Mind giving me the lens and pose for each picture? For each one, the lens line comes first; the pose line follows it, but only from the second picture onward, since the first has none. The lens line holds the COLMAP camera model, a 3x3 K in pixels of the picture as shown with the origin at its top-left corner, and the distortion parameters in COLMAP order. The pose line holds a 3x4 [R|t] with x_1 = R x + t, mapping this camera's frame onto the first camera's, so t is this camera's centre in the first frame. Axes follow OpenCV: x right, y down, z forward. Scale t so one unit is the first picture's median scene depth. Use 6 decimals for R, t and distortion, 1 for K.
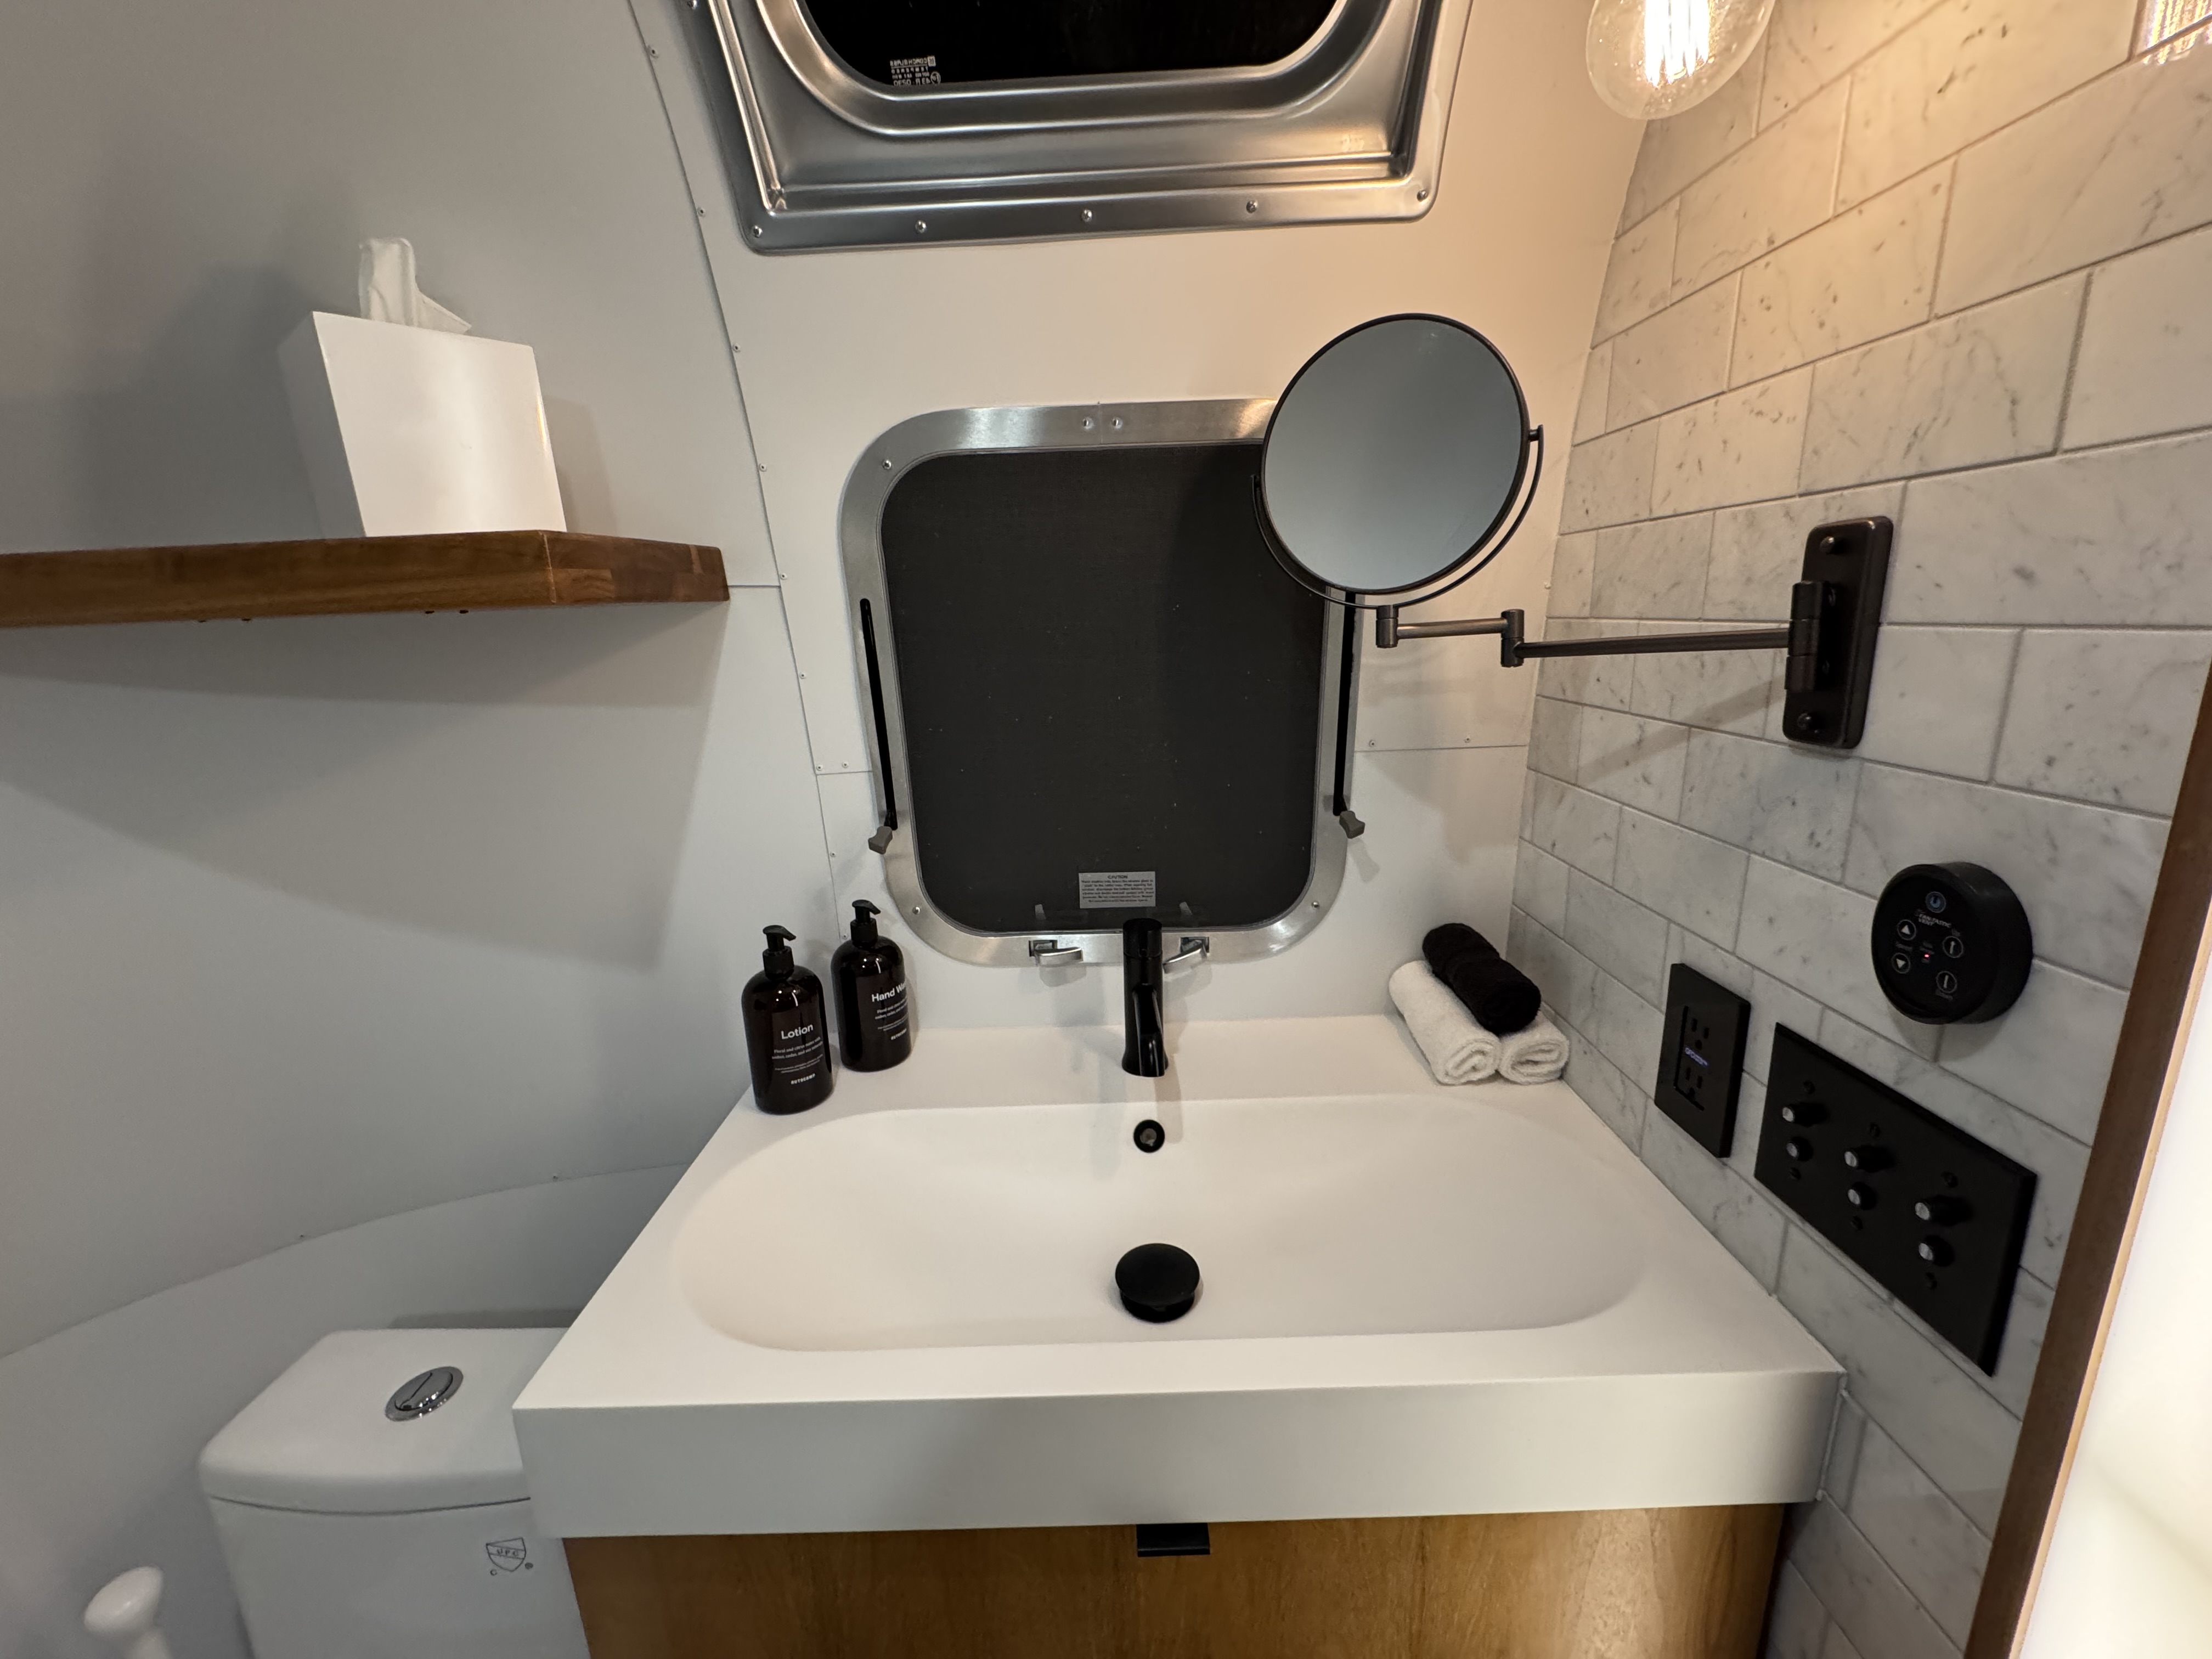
lens RADIAL K [[877.7, 0, 1106.0], [0, 877.7, 829.5], [0, 0, 1]] dist [-0.000239, -0.000583]
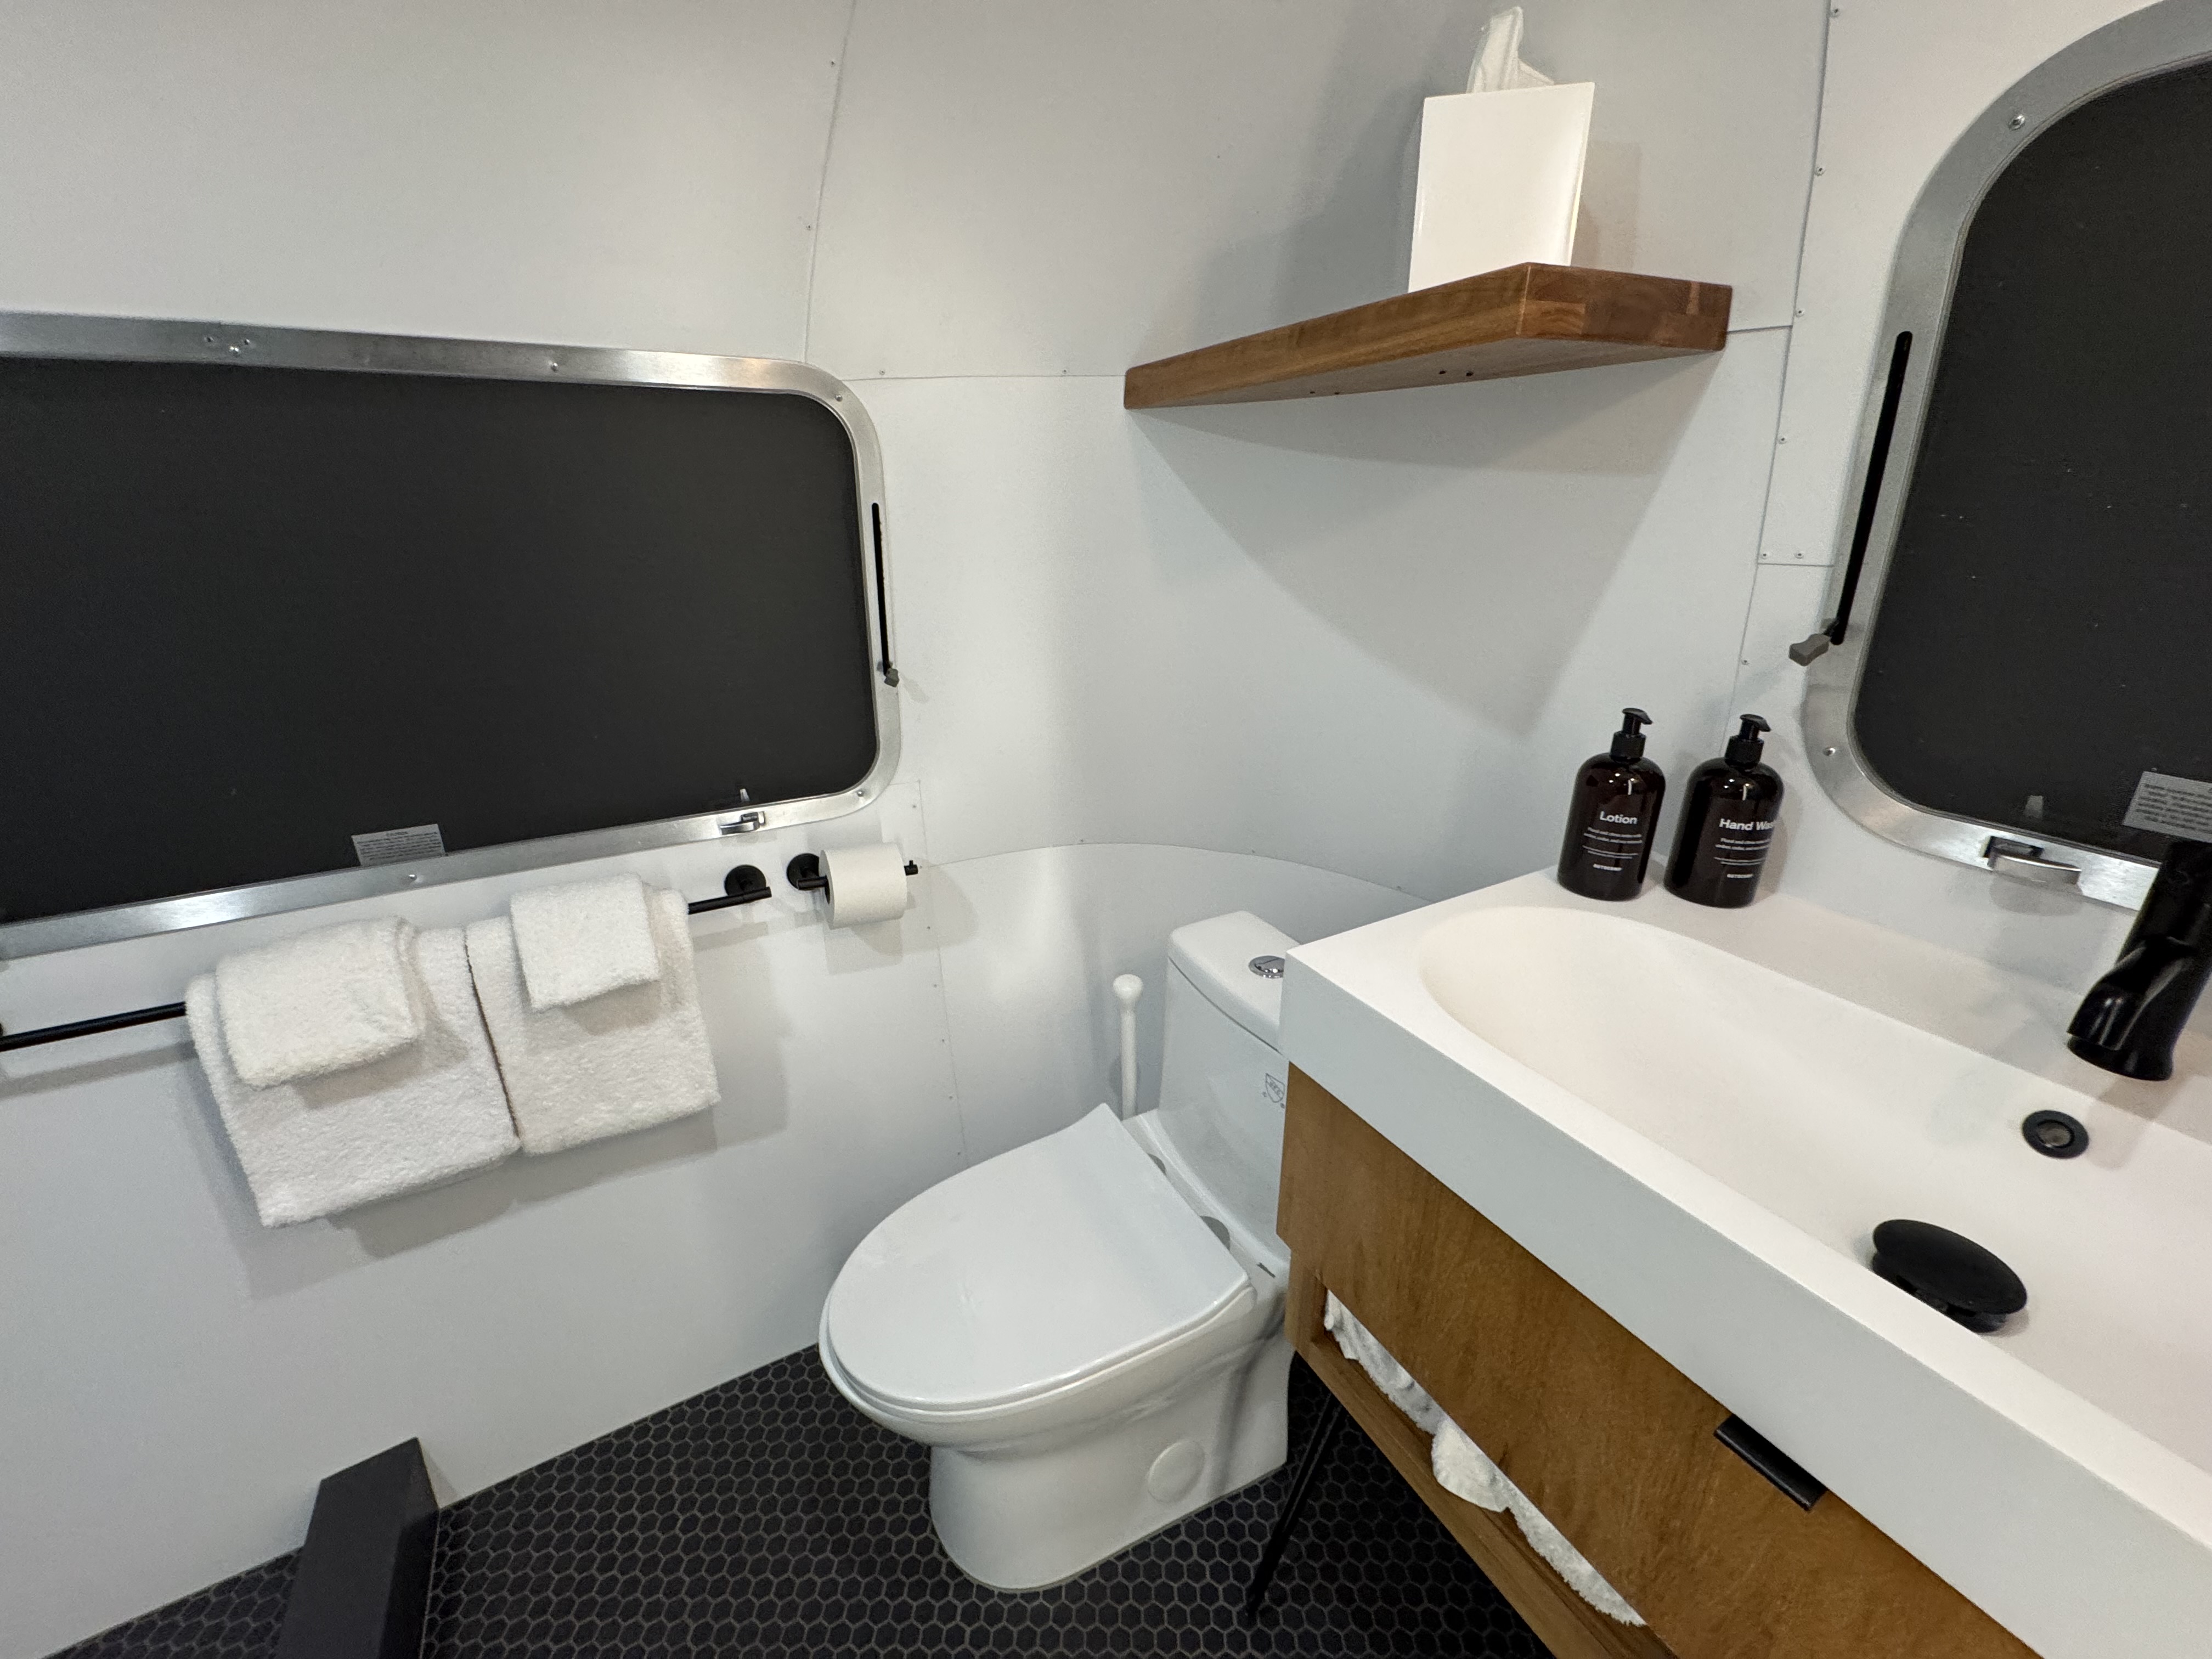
lens RADIAL K [[877.7, 0, 1106.0], [0, 877.7, 829.5], [0, 0, 1]] dist [-0.000239, -0.000583]
pose [[0.493466, 0.338383, -0.801242, 0.211732], [-0.218989, 0.939876, 0.262061, 0.150535], [0.841745, 0.046145, 0.537899, -0.009917]]
